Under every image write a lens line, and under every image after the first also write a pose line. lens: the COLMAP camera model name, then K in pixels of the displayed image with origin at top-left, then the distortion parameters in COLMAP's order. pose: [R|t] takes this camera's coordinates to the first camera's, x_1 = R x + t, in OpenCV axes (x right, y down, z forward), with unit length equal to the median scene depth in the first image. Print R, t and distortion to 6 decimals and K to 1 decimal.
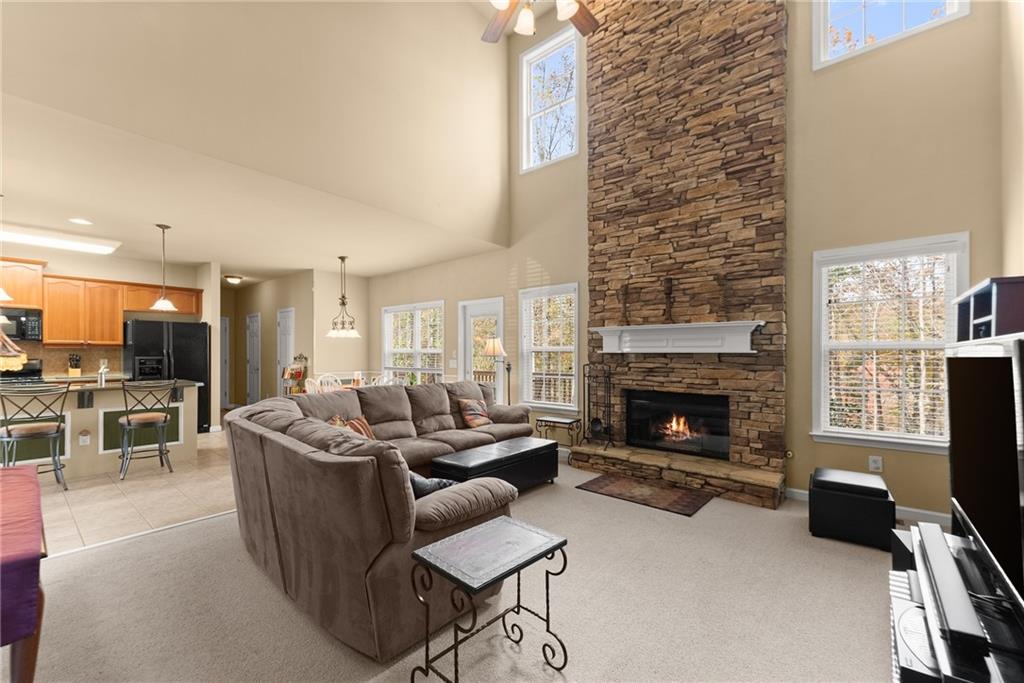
lens RADIAL K [[416.6, 0, 510.0], [0, 416.6, 353.5], [0, 0, 1]] dist [0.002757, 0.000308]
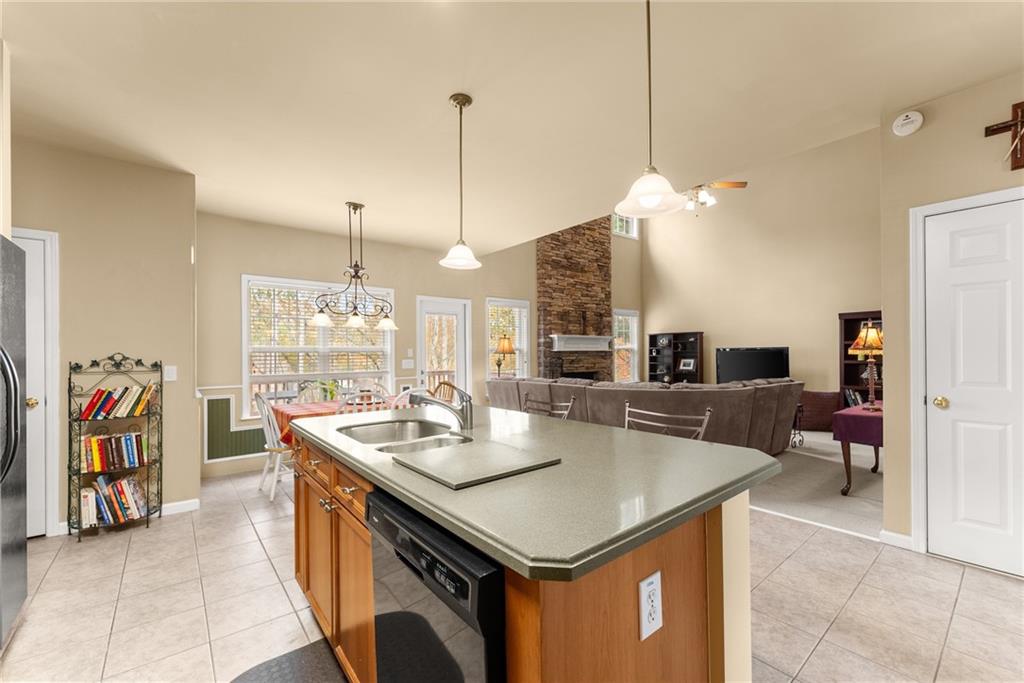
lens RADIAL K [[416.6, 0, 510.0], [0, 416.6, 353.5], [0, 0, 1]] dist [0.002757, 0.000308]
pose [[0.193391, -0.003426, 0.981116, -1.422440], [0.009326, 0.999955, 0.001654, 0.004071], [-0.981078, 0.008830, 0.193414, 0.912821]]
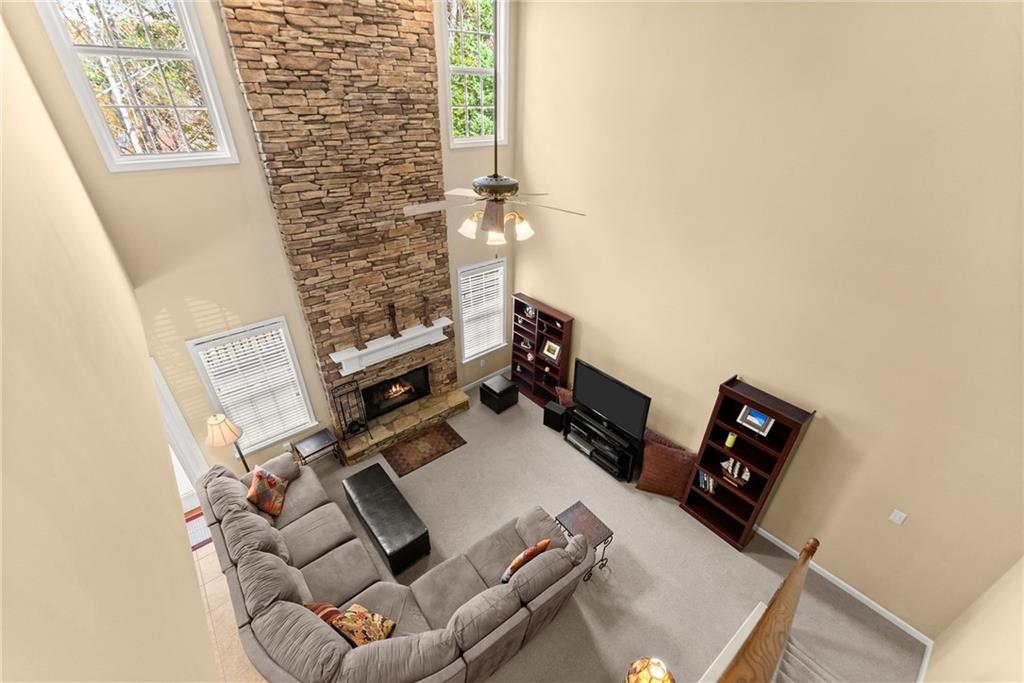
lens RADIAL K [[416.6, 0, 510.0], [0, 416.6, 353.5], [0, 0, 1]] dist [0.002757, 0.000308]
pose [[0.174899, -0.513519, 0.840065, -0.649036], [-0.012619, 0.851977, 0.523428, -0.674093], [-0.984506, -0.102147, 0.142530, 0.428032]]
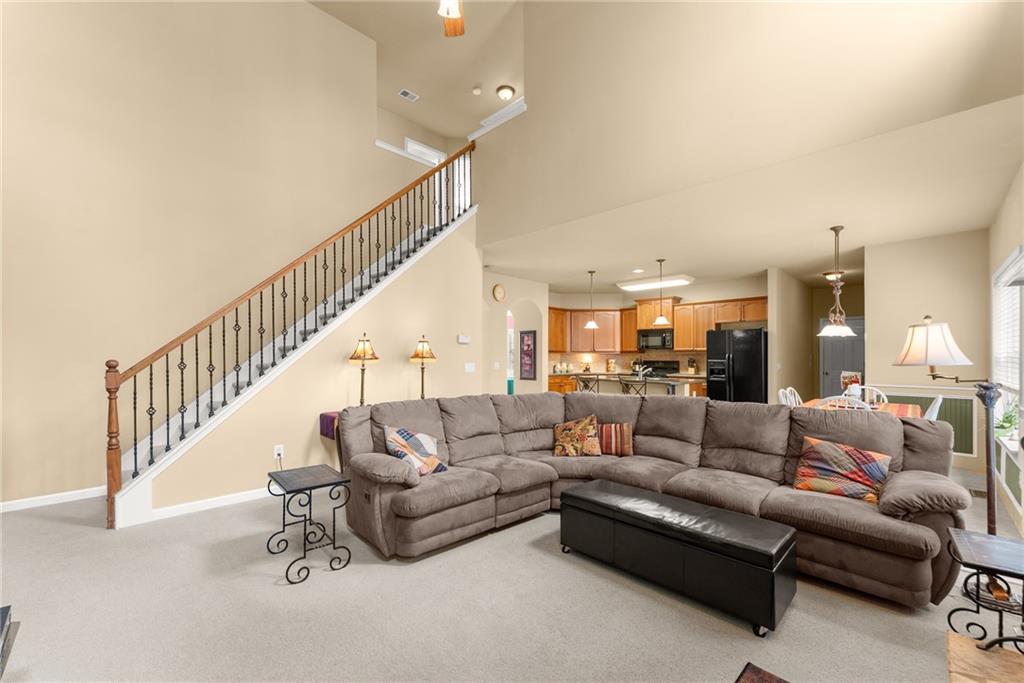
lens RADIAL K [[416.6, 0, 510.0], [0, 416.6, 353.5], [0, 0, 1]] dist [0.002757, 0.000308]
pose [[-0.087973, -0.006763, -0.996100, 0.557724], [0.000321, 0.999977, -0.006817, -0.004477], [0.996123, -0.000919, -0.087969, 0.696811]]
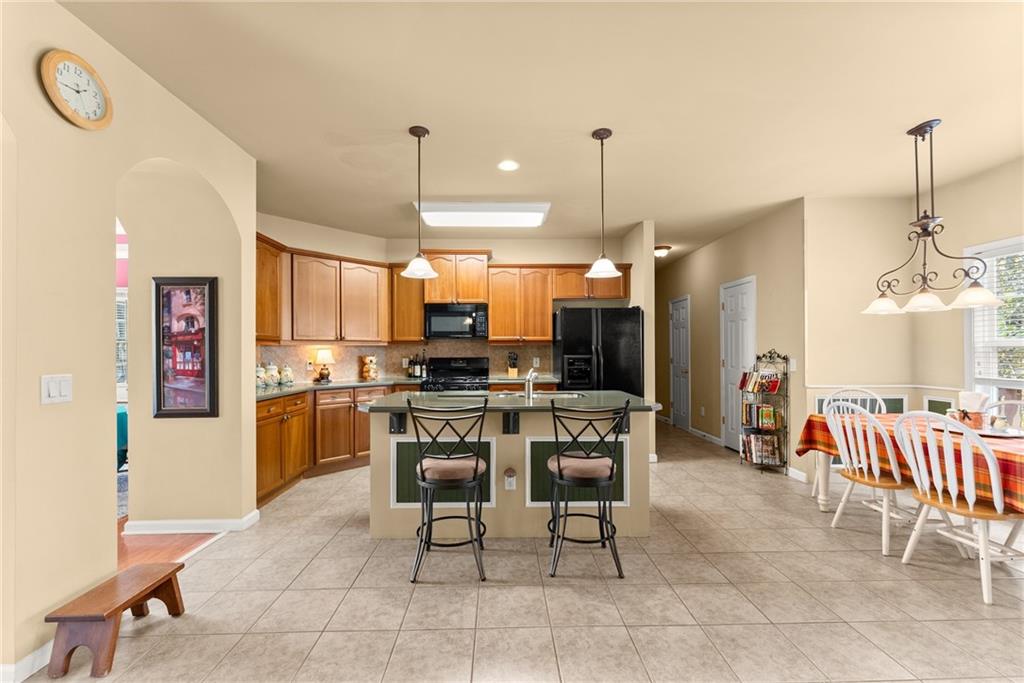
lens RADIAL K [[416.6, 0, 510.0], [0, 416.6, 353.5], [0, 0, 1]] dist [0.002757, 0.000308]
pose [[0.660260, -0.002019, -0.751035, -0.514189], [0.006371, 0.999975, 0.002913, 0.002512], [0.751010, -0.006708, 0.660256, 0.555625]]
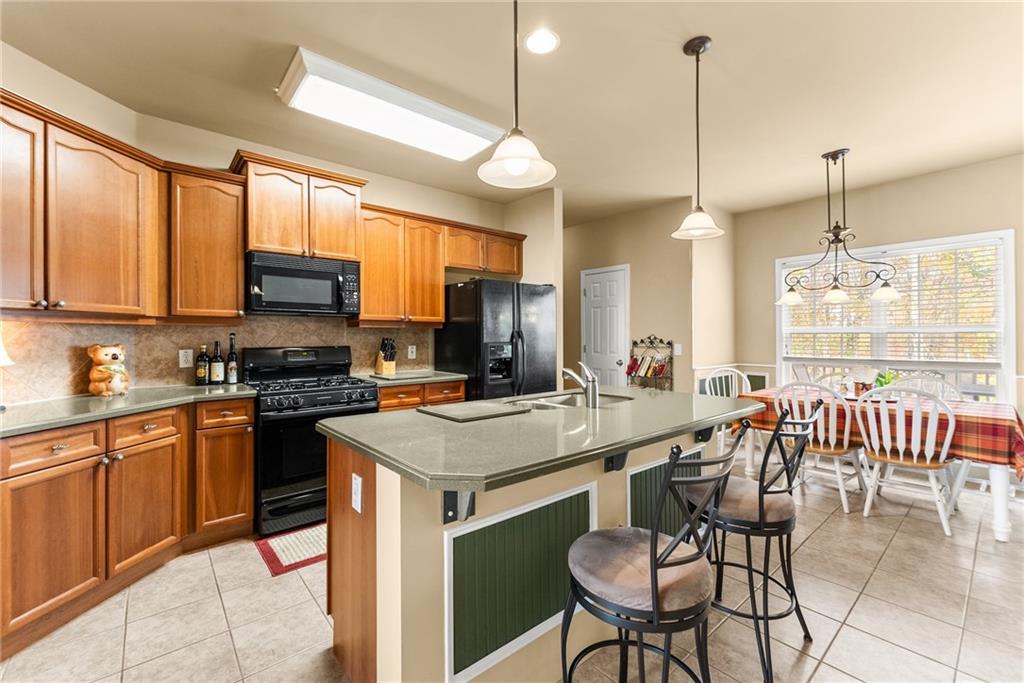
lens RADIAL K [[423.6, 0, 510.8], [0, 423.6, 336.4], [0, 0, 1]] dist [0.000913, 0.000051]
pose [[0.985805, -0.006026, -0.167785, -1.030483], [0.006148, 0.999981, 0.000211, 0.000556], [0.167781, -0.001239, 0.985824, 0.567416]]
